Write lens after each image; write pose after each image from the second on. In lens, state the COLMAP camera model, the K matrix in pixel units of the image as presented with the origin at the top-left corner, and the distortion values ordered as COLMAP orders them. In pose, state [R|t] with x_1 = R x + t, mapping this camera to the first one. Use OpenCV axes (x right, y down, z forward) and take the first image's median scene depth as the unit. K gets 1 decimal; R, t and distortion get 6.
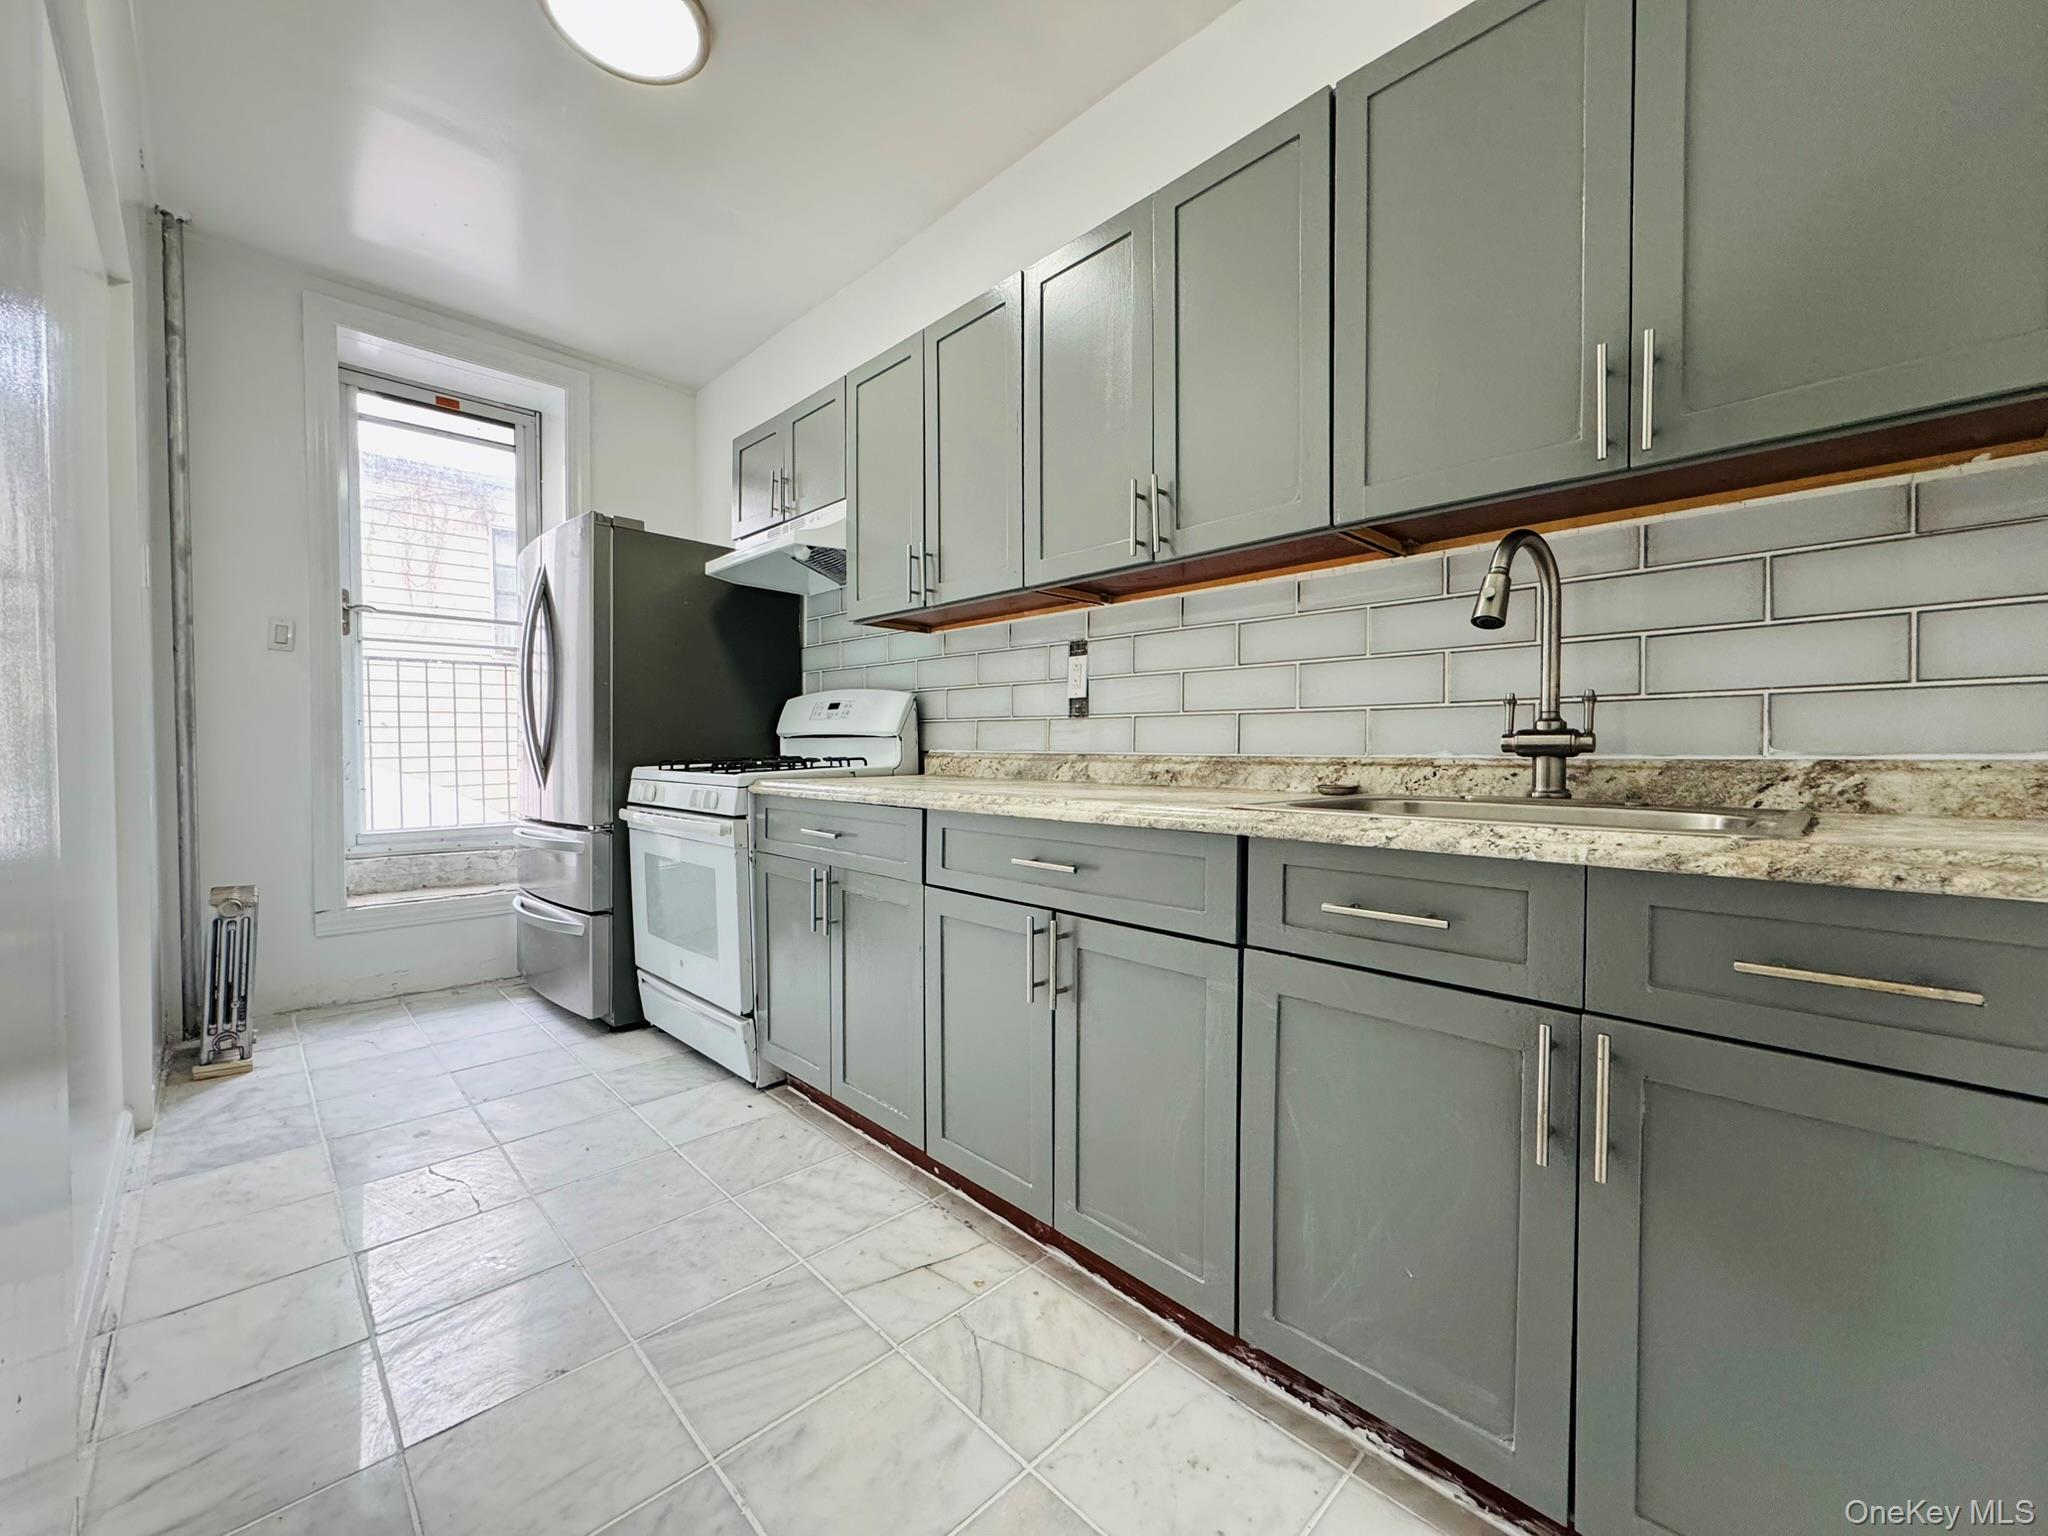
lens RADIAL K [[817.1, 0, 1026.6], [0, 817.1, 768.3], [0, 0, 1]] dist [-0.003719, 0.000023]
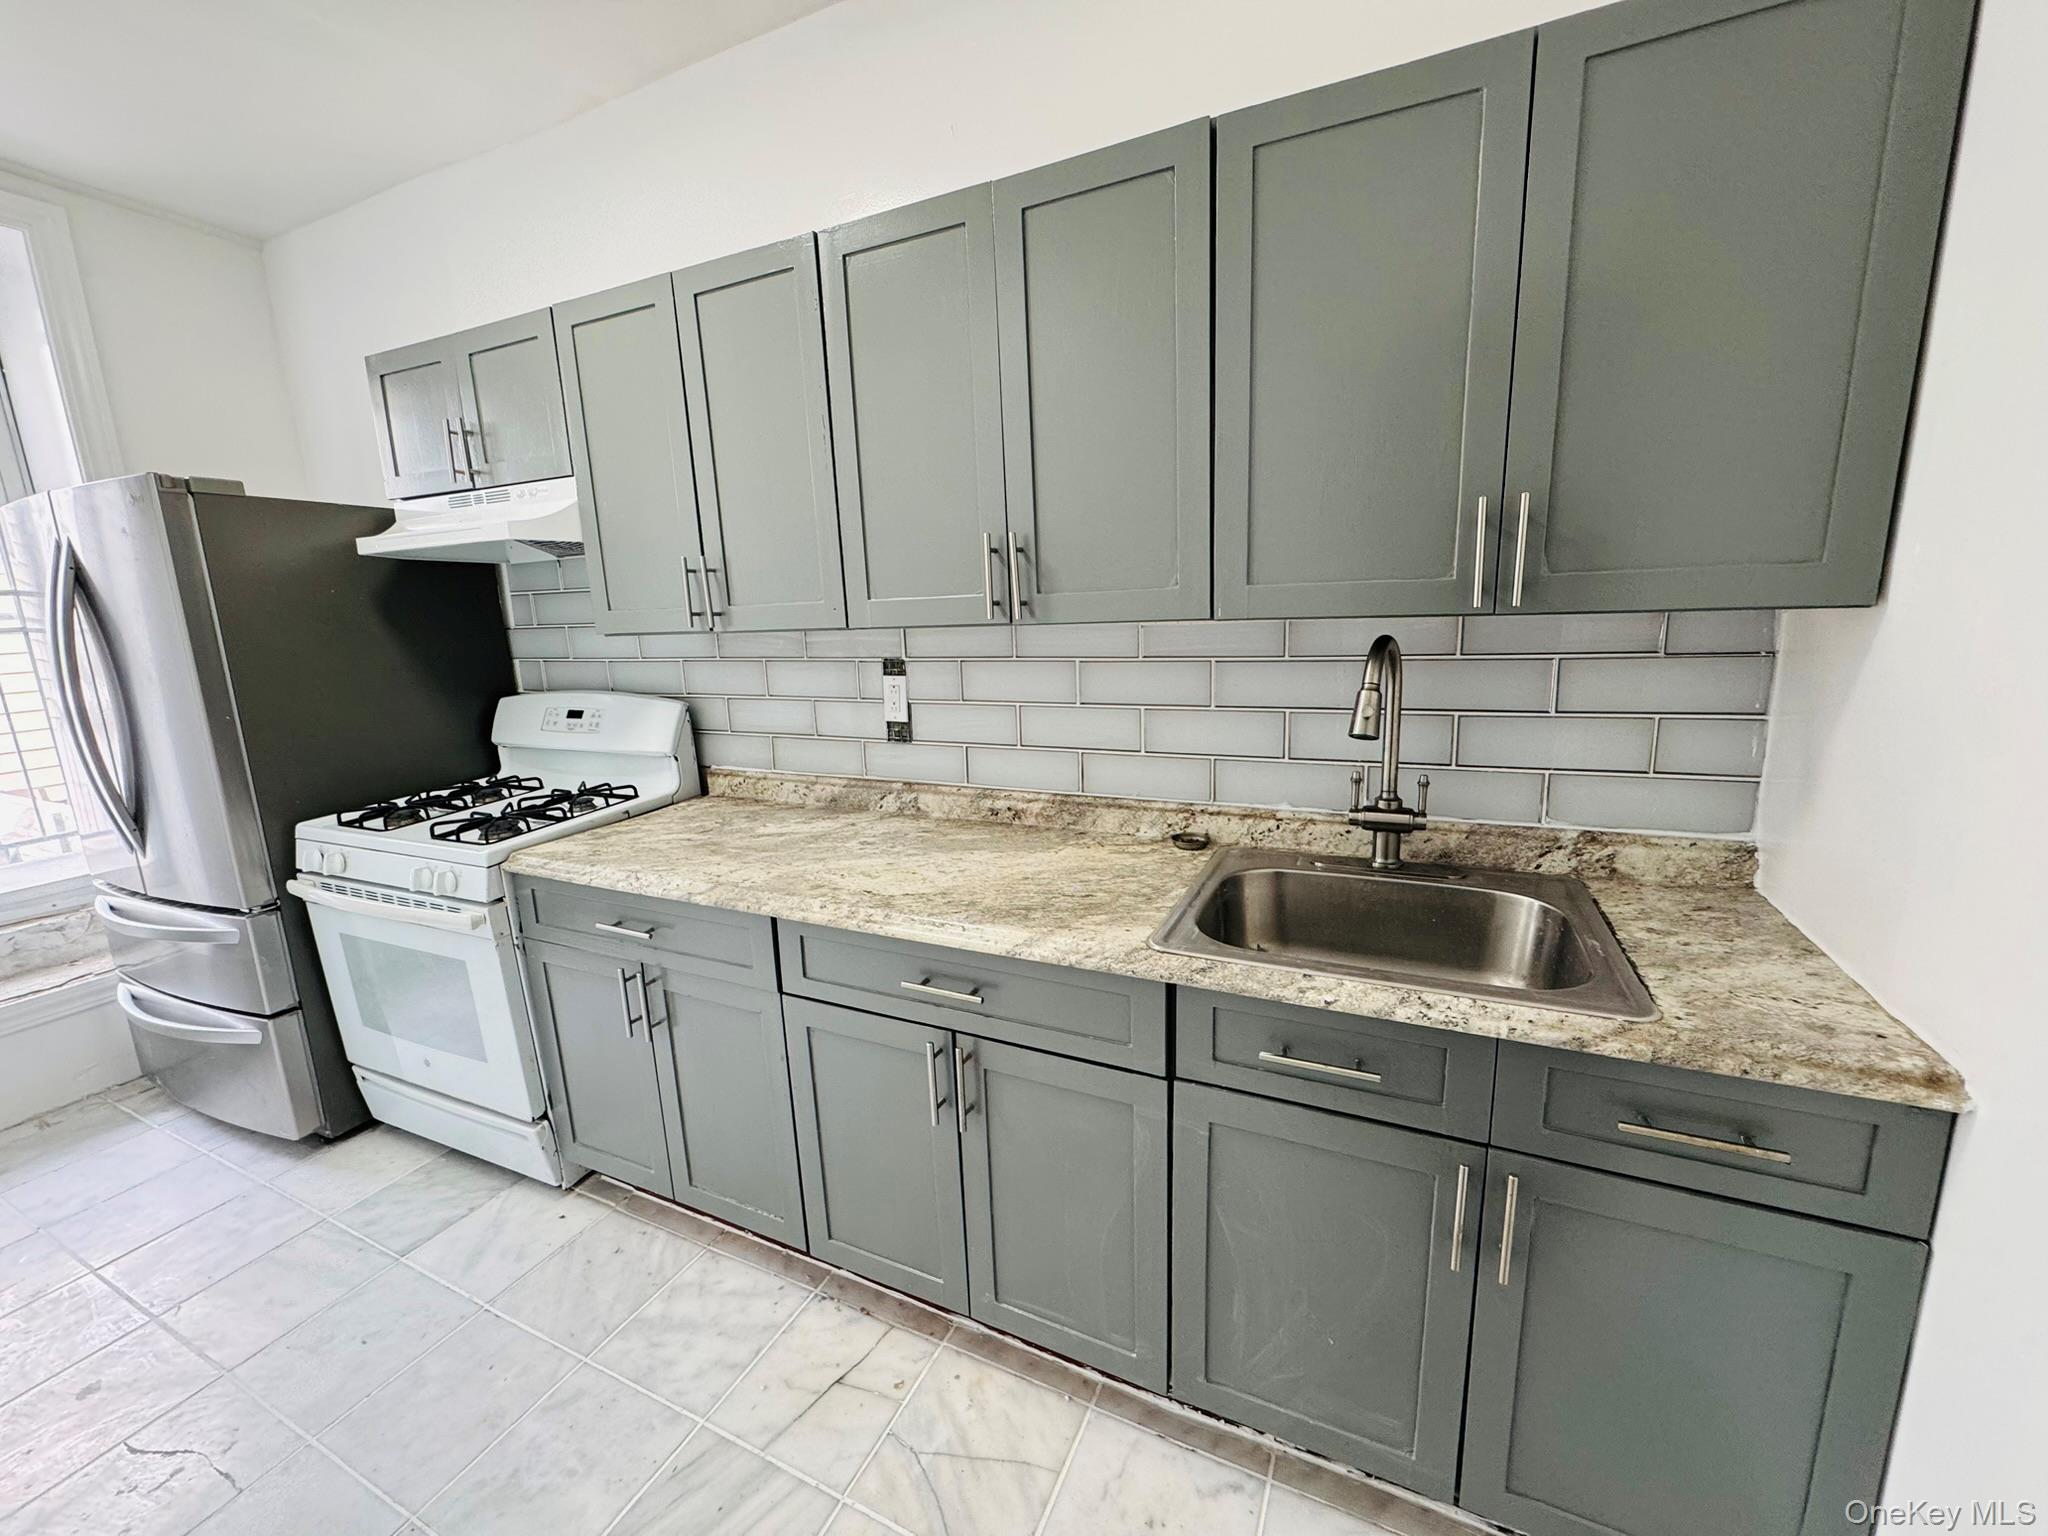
lens RADIAL K [[817.1, 0, 1026.4], [0, 817.1, 766.9], [0, 0, 1]] dist [-0.003719, 0.000023]
pose [[0.937396, -0.101292, 0.333209, -0.152175], [0.043727, 0.983430, 0.175936, -0.257343], [-0.345509, -0.150351, 0.926293, 0.118784]]
